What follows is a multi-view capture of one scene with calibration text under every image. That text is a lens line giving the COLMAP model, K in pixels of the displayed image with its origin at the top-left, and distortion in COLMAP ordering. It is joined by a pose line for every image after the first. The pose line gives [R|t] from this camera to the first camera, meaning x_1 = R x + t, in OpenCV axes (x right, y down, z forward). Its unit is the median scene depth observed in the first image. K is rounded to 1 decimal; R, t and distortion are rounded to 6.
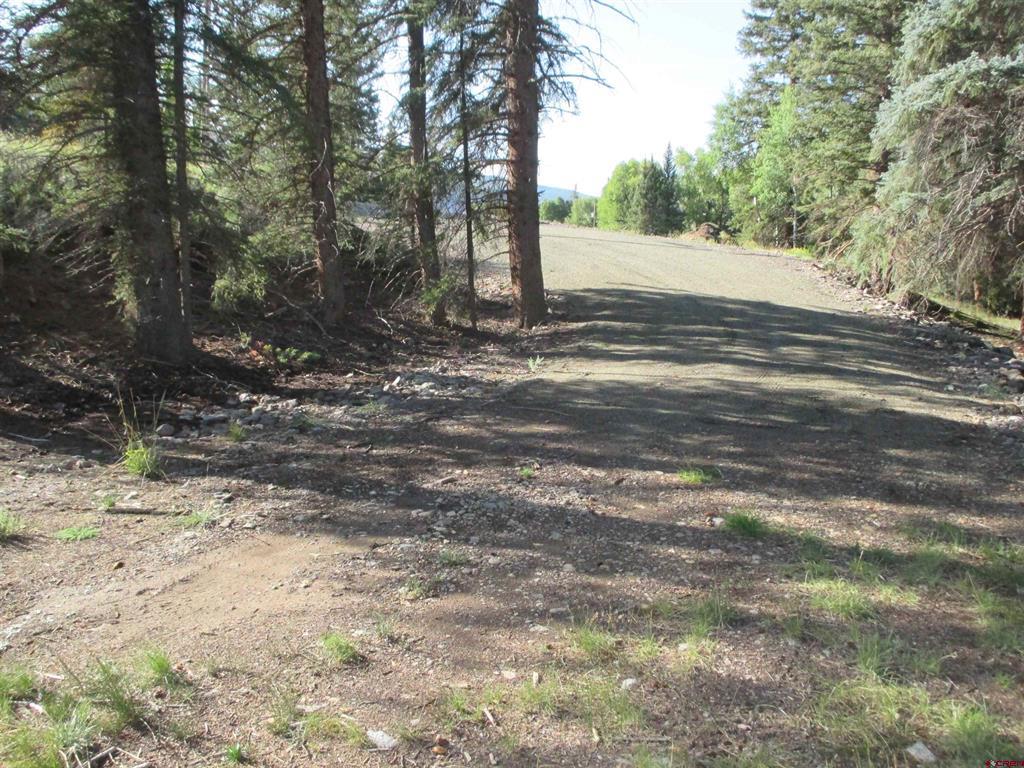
lens RADIAL K [[848.9, 0, 507.9], [0, 848.9, 384.5], [0, 0, 1]] dist [-0.039808, 0.003275]
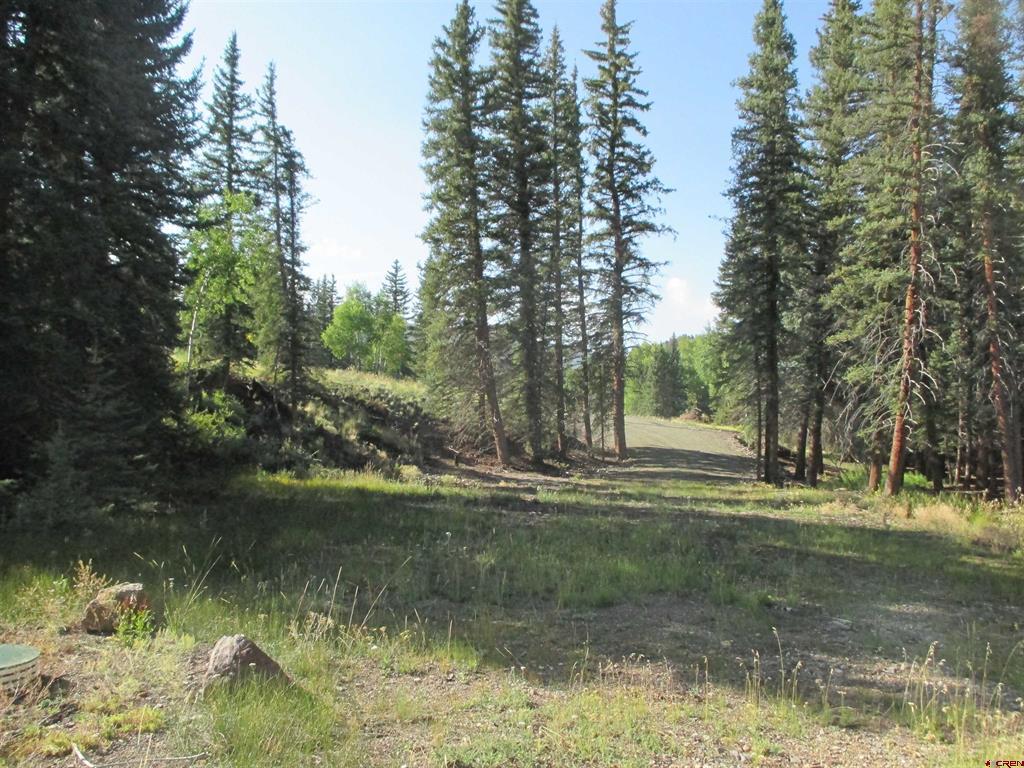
lens RADIAL K [[848.9, 0, 514.1], [0, 848.9, 383.5], [0, 0, 1]] dist [-0.039808, 0.003275]
pose [[0.999957, 0.007164, -0.005841, -0.423080], [-0.008103, 0.983431, -0.181103, 0.261738], [0.004447, 0.181143, 0.983447, -2.434679]]
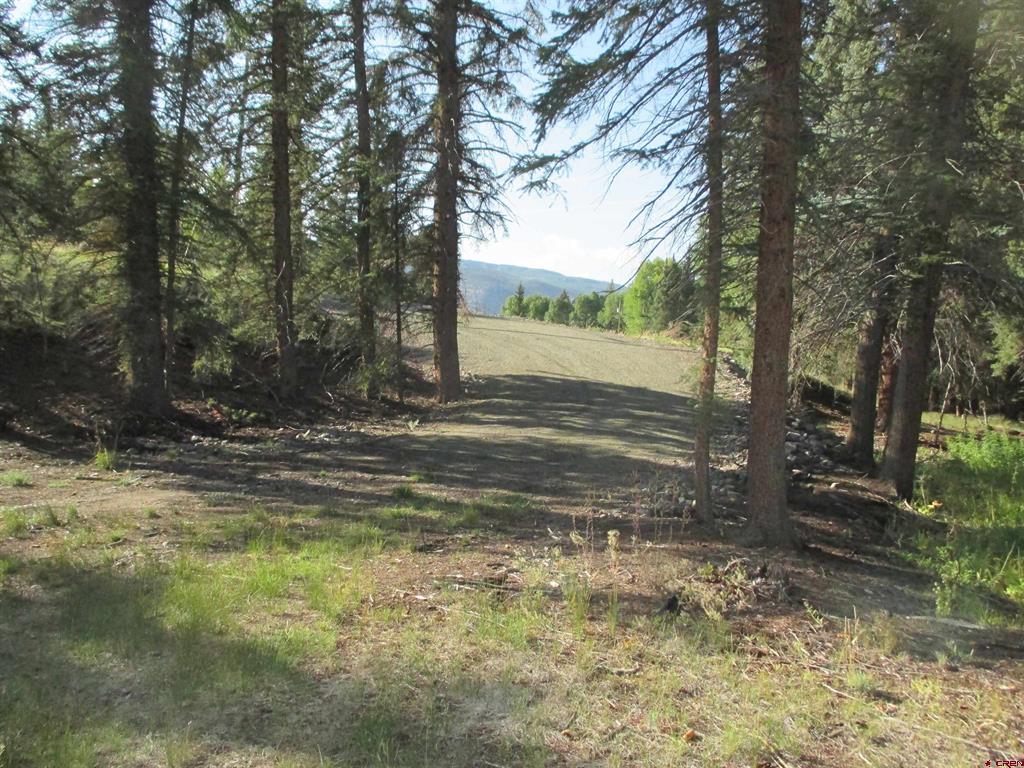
lens RADIAL K [[848.9, 0, 511.0], [0, 848.9, 382.6], [0, 0, 1]] dist [-0.039808, 0.003275]
pose [[0.998390, 0.020913, -0.052722, 0.244150], [-0.026493, 0.993856, -0.107462, 0.047960], [0.050151, 0.108686, 0.992810, -0.348426]]
